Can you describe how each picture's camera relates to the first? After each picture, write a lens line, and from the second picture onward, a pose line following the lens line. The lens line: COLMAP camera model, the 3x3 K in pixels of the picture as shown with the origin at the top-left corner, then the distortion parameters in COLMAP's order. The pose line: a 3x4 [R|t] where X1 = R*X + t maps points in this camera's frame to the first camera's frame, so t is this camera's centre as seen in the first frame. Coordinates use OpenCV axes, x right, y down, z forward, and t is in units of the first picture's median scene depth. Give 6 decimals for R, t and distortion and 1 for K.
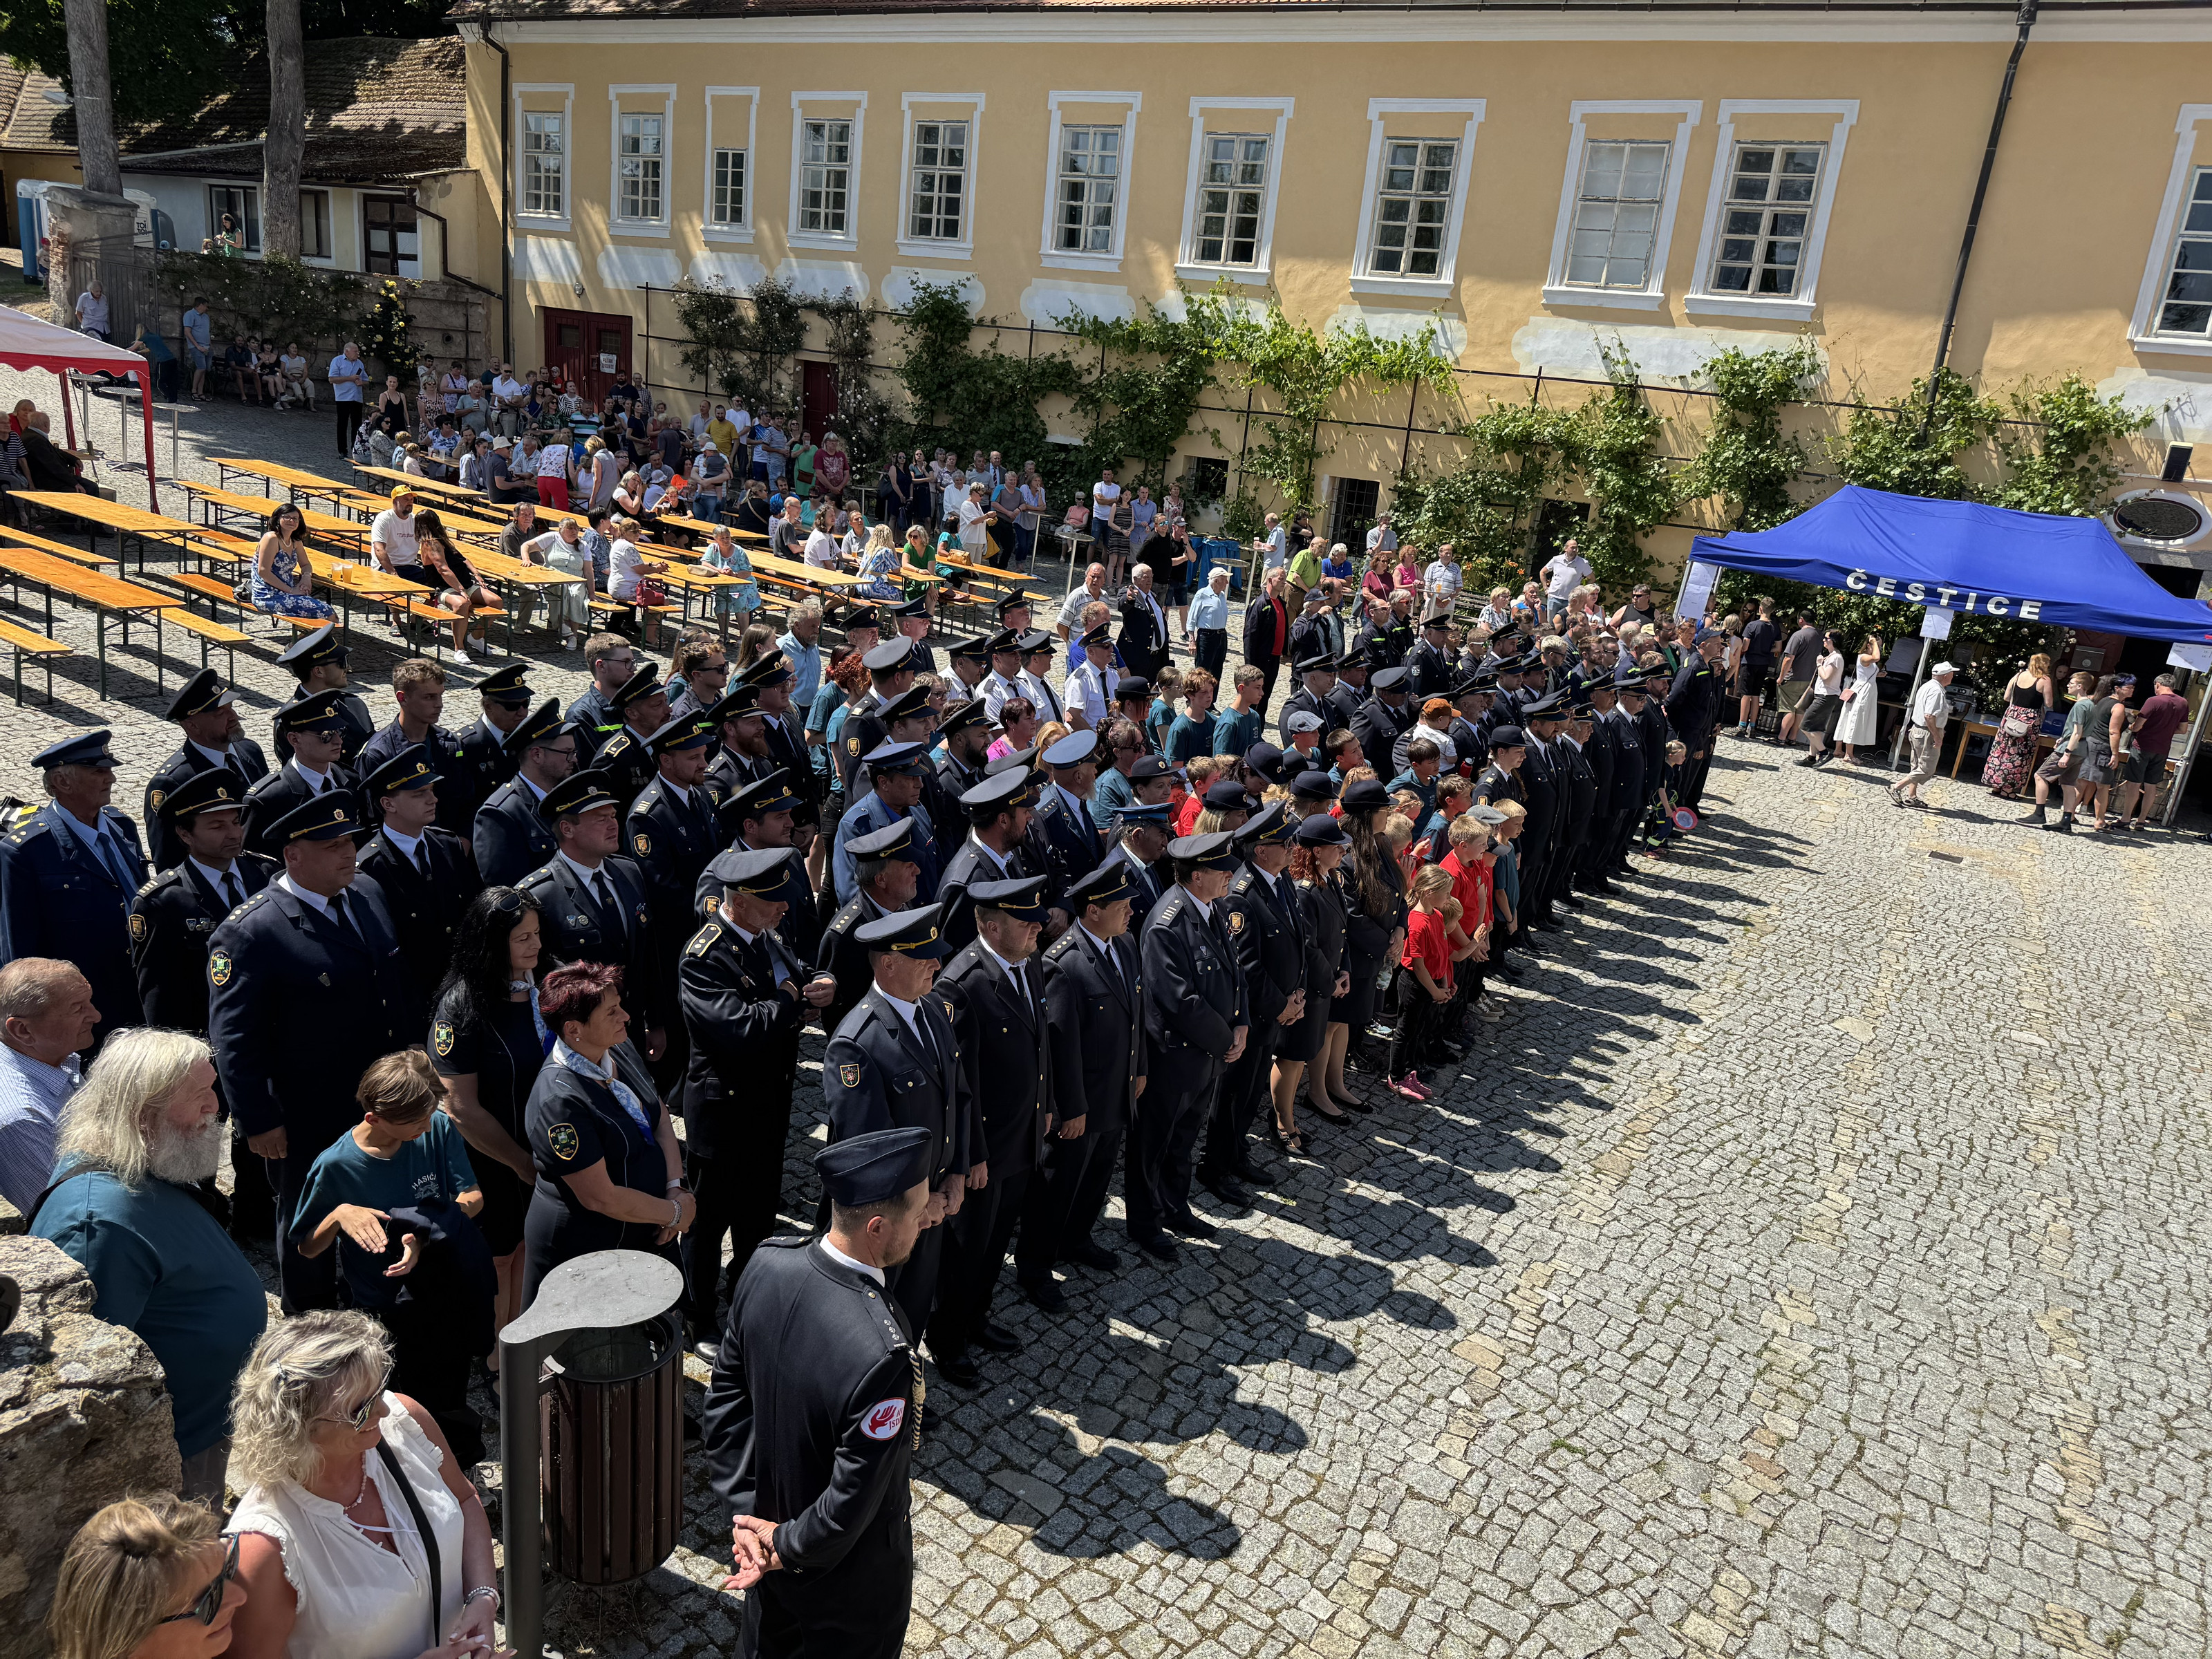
lens RADIAL K [[1556.9, 0, 1137.1], [0, 1556.9, 829.3], [0, 0, 1]] dist [0.003616, -0.028001]
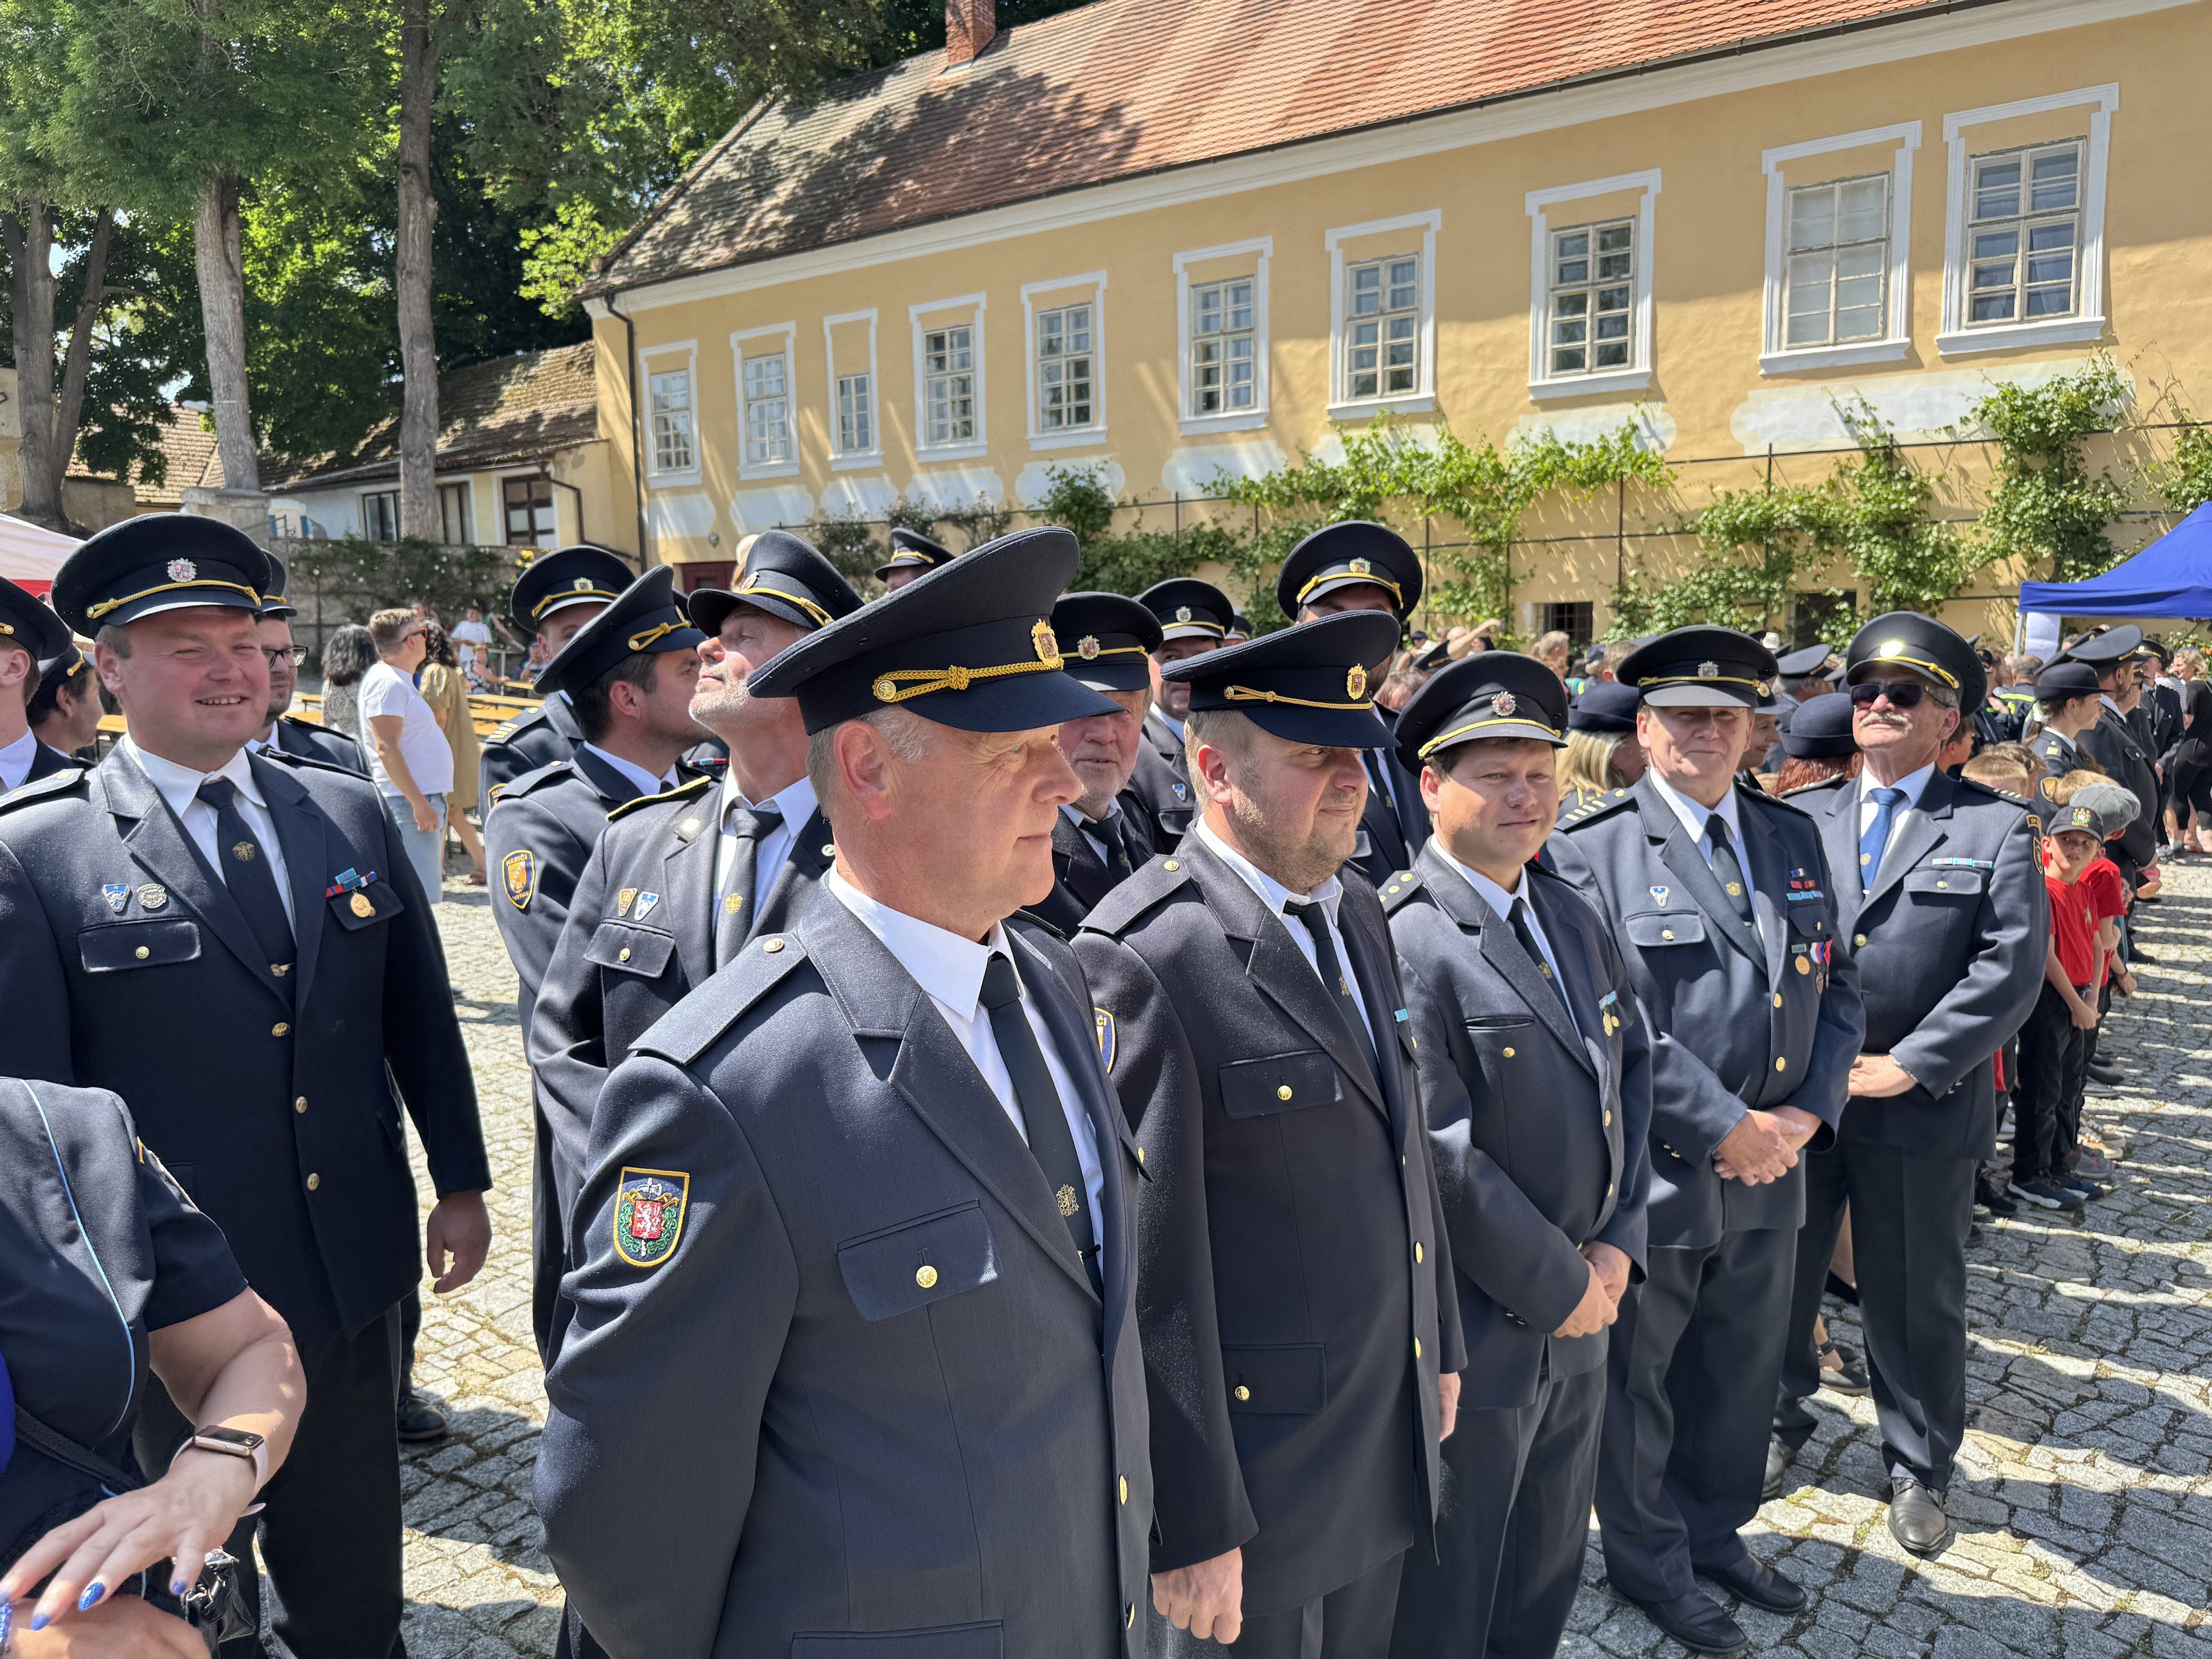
lens RADIAL K [[1556.9, 0, 1137.1], [0, 1556.9, 829.3], [0, 0, 1]] dist [0.003616, -0.028001]
pose [[0.989422, -0.101460, -0.103686, -0.017592], [0.082632, 0.981620, -0.172029, 0.028909], [0.119234, 0.161641, 0.979620, 0.147694]]
